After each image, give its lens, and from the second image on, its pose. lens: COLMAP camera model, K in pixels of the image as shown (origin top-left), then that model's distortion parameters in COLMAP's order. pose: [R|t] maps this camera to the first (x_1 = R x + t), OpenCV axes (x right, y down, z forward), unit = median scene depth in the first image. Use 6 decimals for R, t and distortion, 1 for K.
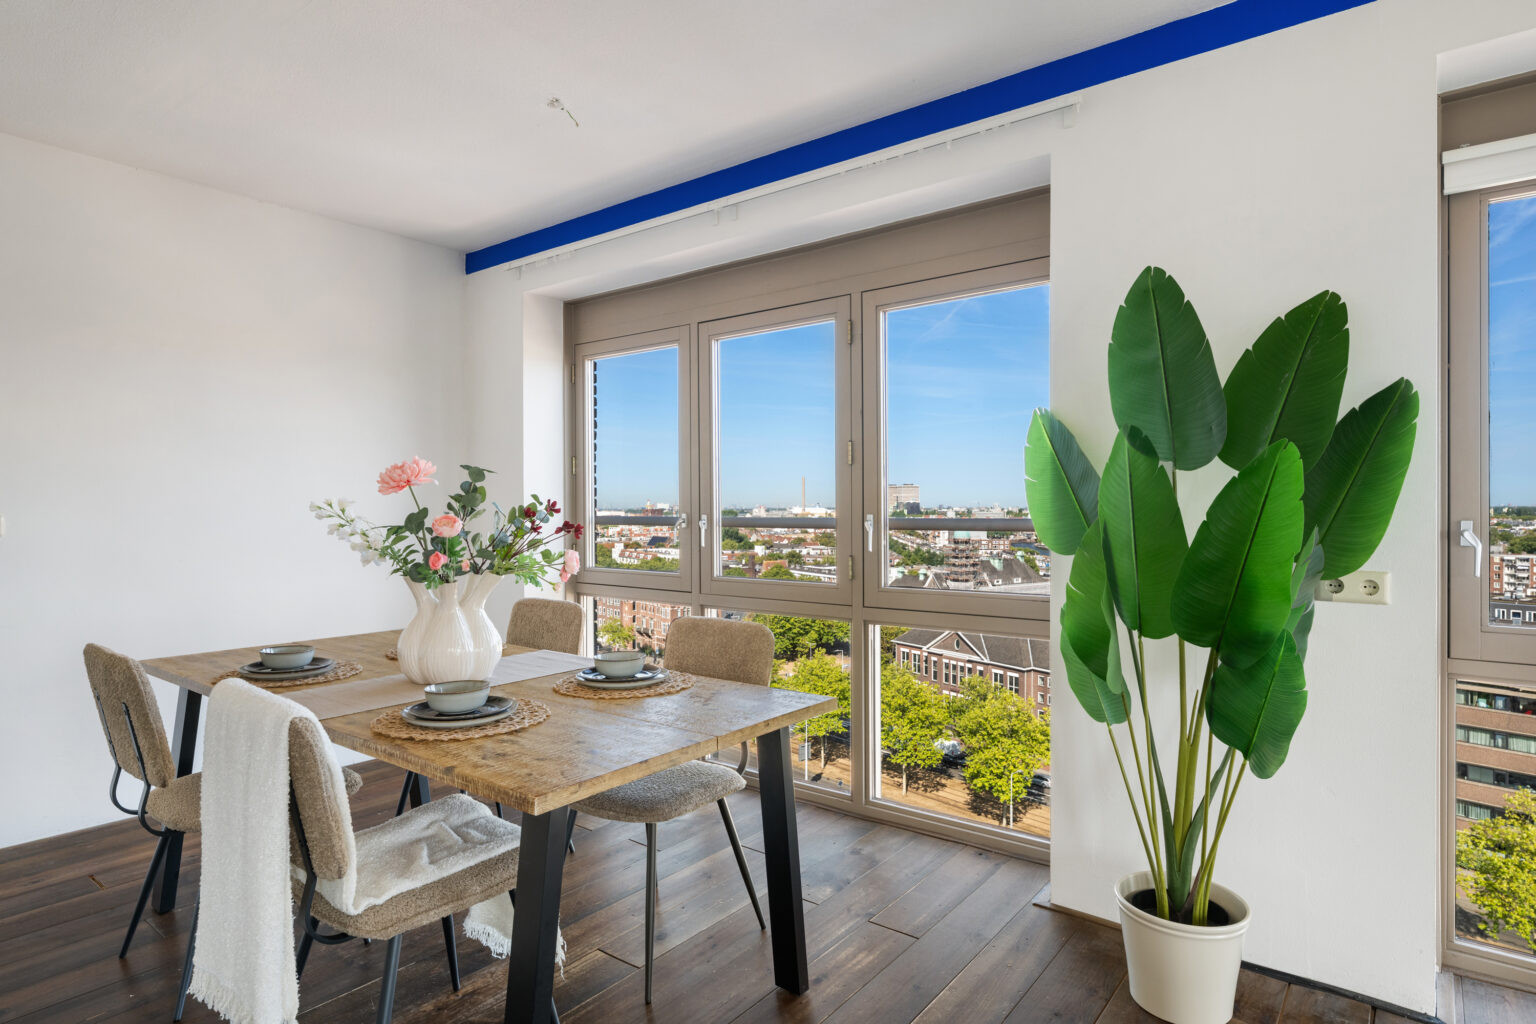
lens RADIAL K [[825.6, 0, 765.2], [0, 825.6, 526.2], [0, 0, 1]] dist [-0.024518, 0.000647]
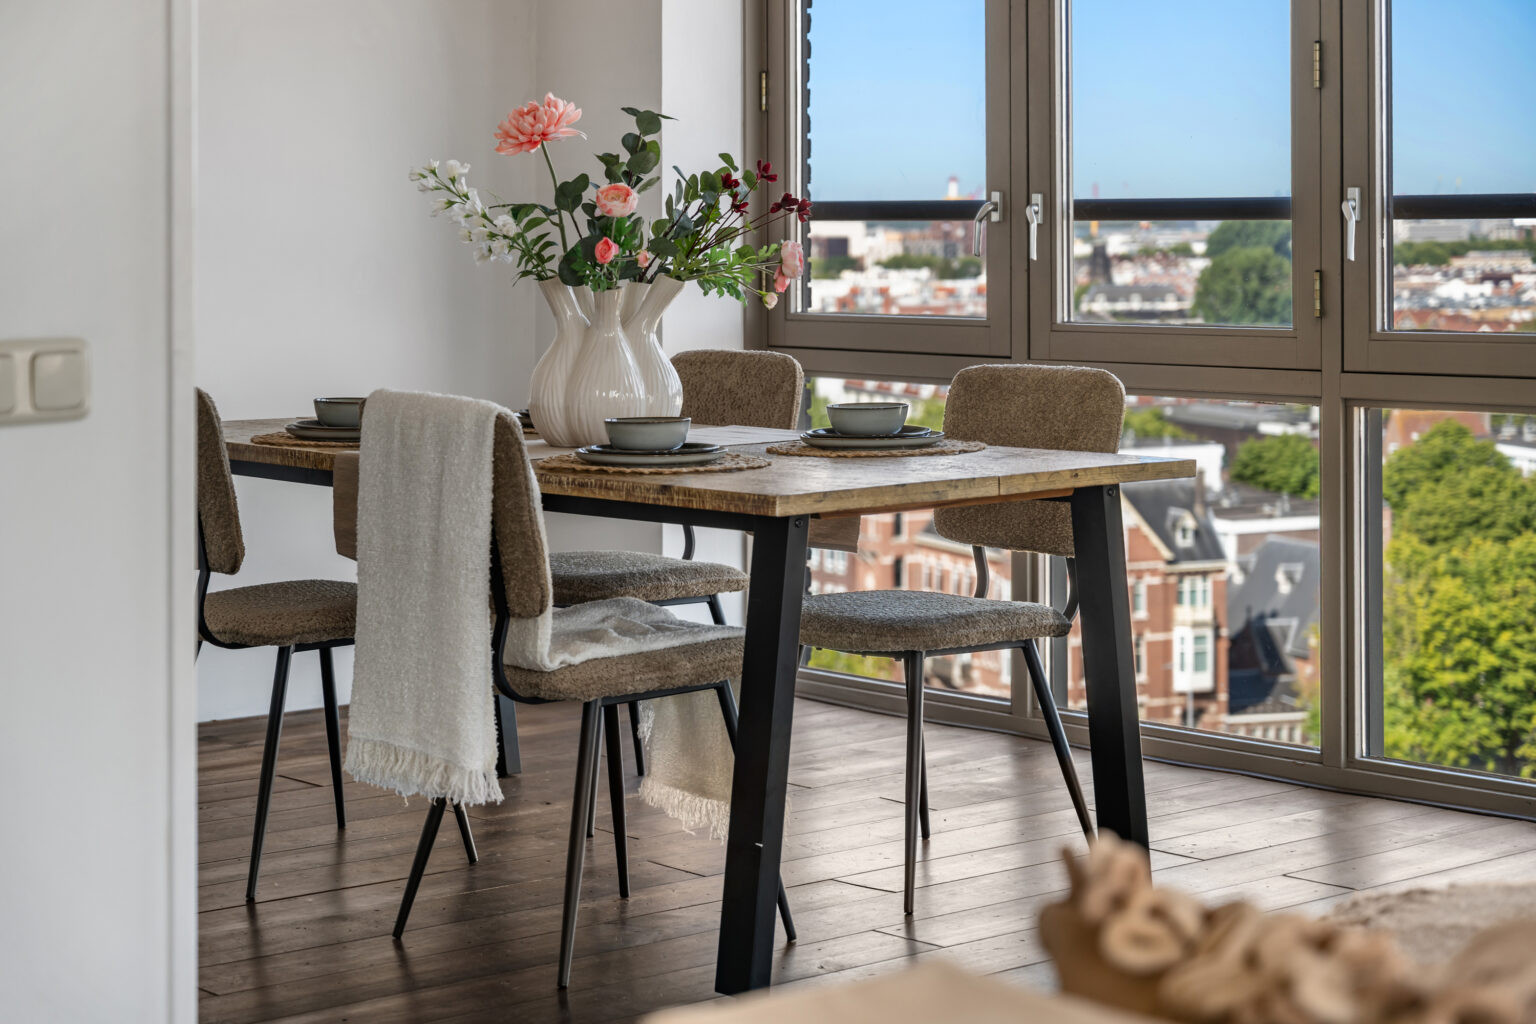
lens RADIAL K [[3131.3, 0, 765.8], [0, 3131.3, 504.7], [0, 0, 1]] dist [0.008987, 0.000000]
pose [[0.979995, 0.011765, -0.198674, 0.228738], [0.002639, 0.997395, 0.072080, 0.058608], [0.199005, -0.071163, 0.977411, -1.387898]]
